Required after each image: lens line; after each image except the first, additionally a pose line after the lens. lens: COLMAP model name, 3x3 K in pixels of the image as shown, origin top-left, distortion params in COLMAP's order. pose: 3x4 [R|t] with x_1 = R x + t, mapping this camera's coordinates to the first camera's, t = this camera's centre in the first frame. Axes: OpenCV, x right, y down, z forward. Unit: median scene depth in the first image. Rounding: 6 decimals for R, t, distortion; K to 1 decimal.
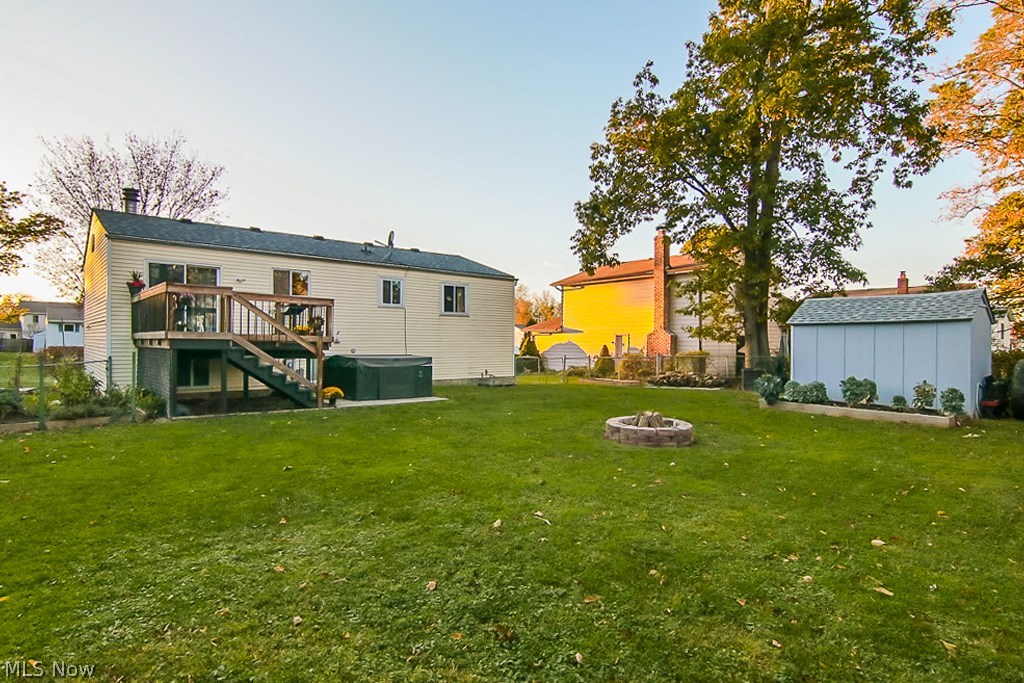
lens RADIAL K [[535.8, 0, 509.6], [0, 535.8, 339.3], [0, 0, 1]] dist [-0.001371, -0.000631]
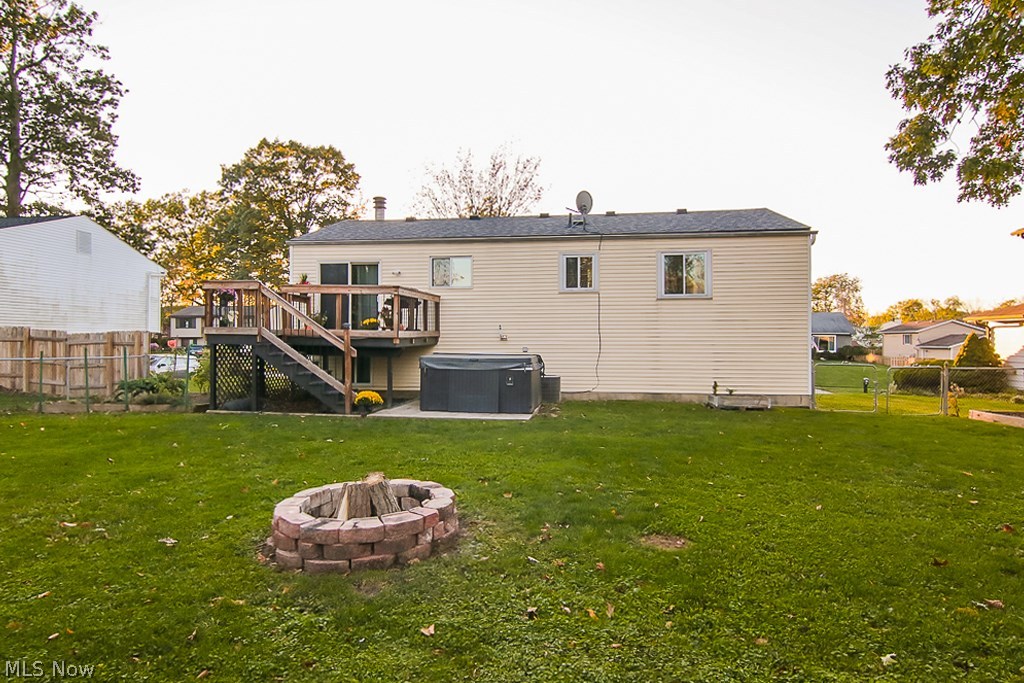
lens RADIAL K [[663.1, 0, 512.0], [0, 663.1, 341.5], [0, 0, 1]] dist [-0.000270, -0.000398]
pose [[0.656650, -0.004448, -0.754182, 0.443328], [0.003555, 0.999990, -0.002802, 0.011398], [0.754187, -0.000841, 0.656659, 0.341247]]
